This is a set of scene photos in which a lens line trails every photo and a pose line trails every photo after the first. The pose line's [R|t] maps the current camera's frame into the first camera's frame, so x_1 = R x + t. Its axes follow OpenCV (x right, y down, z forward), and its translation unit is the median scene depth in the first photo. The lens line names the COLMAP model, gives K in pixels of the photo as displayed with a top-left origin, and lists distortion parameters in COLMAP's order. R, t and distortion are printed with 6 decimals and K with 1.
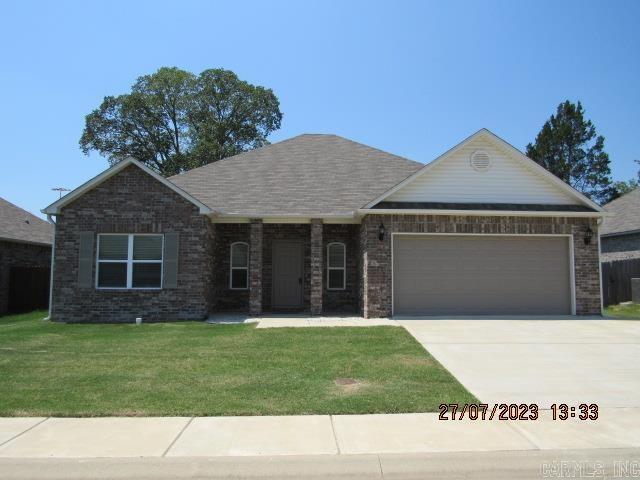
lens RADIAL K [[463.7, 0, 313.4], [0, 463.7, 241.1], [0, 0, 1]] dist [-0.035972, -0.000946]
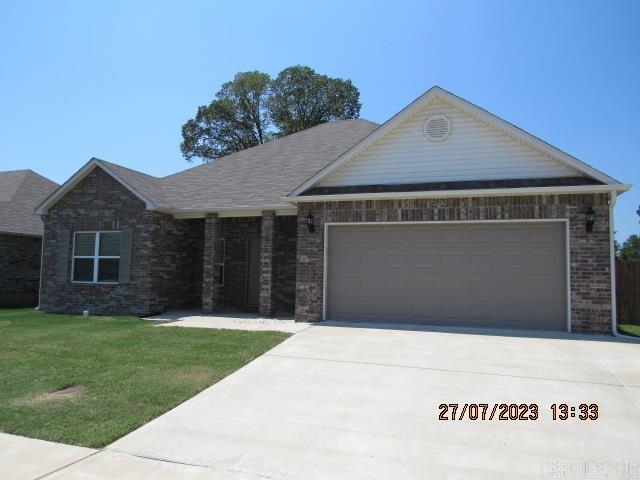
lens RADIAL K [[463.7, 0, 313.4], [0, 463.7, 241.1], [0, 0, 1]] dist [-0.035972, -0.000946]
pose [[0.932336, -0.014054, -0.361319, 0.454633], [0.014843, 0.999890, -0.000592, 0.015114], [0.361287, -0.004811, 0.932442, 0.194416]]
